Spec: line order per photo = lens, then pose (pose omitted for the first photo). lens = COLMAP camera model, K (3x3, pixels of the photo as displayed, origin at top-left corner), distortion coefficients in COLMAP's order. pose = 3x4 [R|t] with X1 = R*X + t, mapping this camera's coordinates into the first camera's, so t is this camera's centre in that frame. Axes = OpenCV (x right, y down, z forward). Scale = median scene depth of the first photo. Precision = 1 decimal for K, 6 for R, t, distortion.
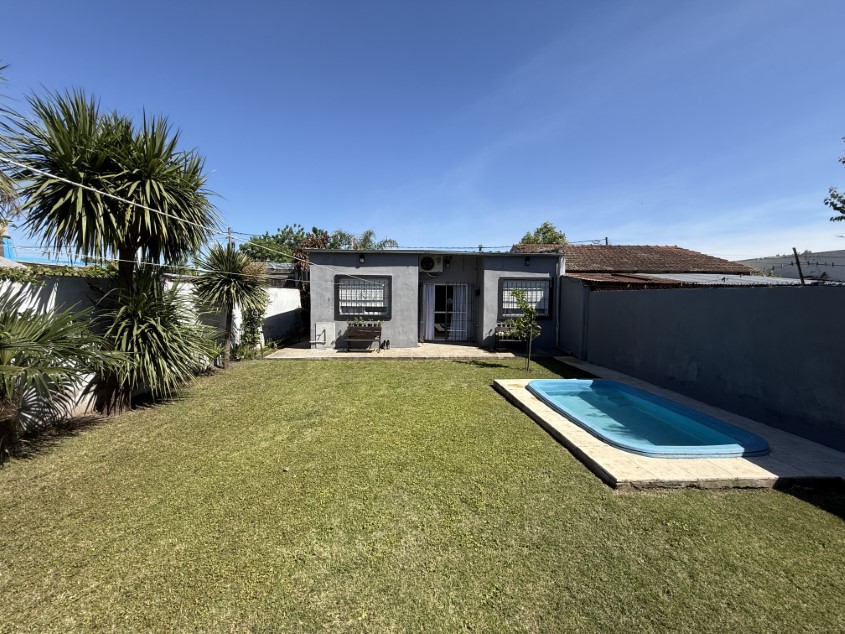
lens RADIAL K [[336.7, 0, 425.3], [0, 336.7, 318.4], [0, 0, 1]] dist [-0.000438, -0.000204]
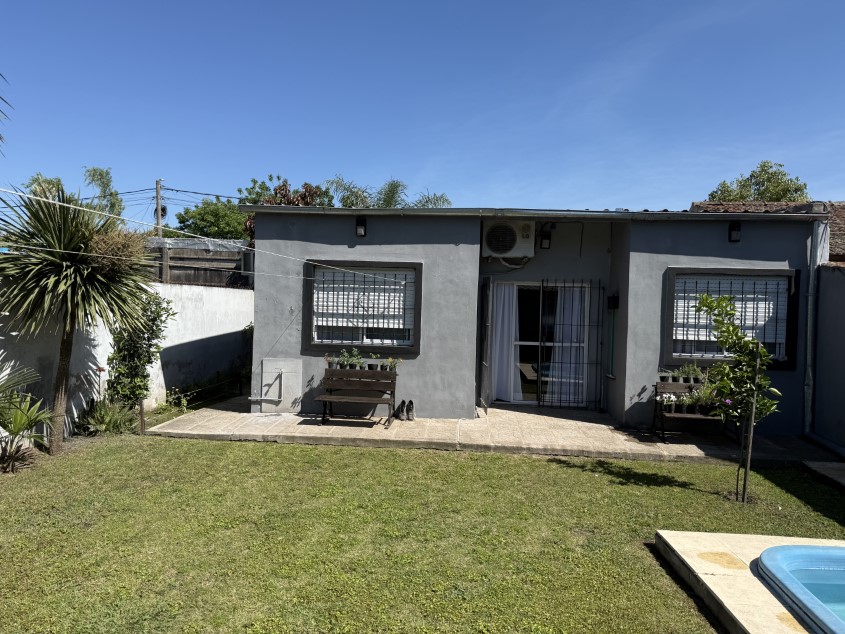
lens RADIAL K [[593.7, 0, 418.3], [0, 593.7, 319.6], [0, 0, 1]] dist [0.065812, -0.027806]
pose [[0.987365, 0.022573, -0.156845, 0.026902], [-0.029733, 0.998613, -0.043454, -0.012269], [0.155646, 0.047569, 0.986667, 0.187088]]
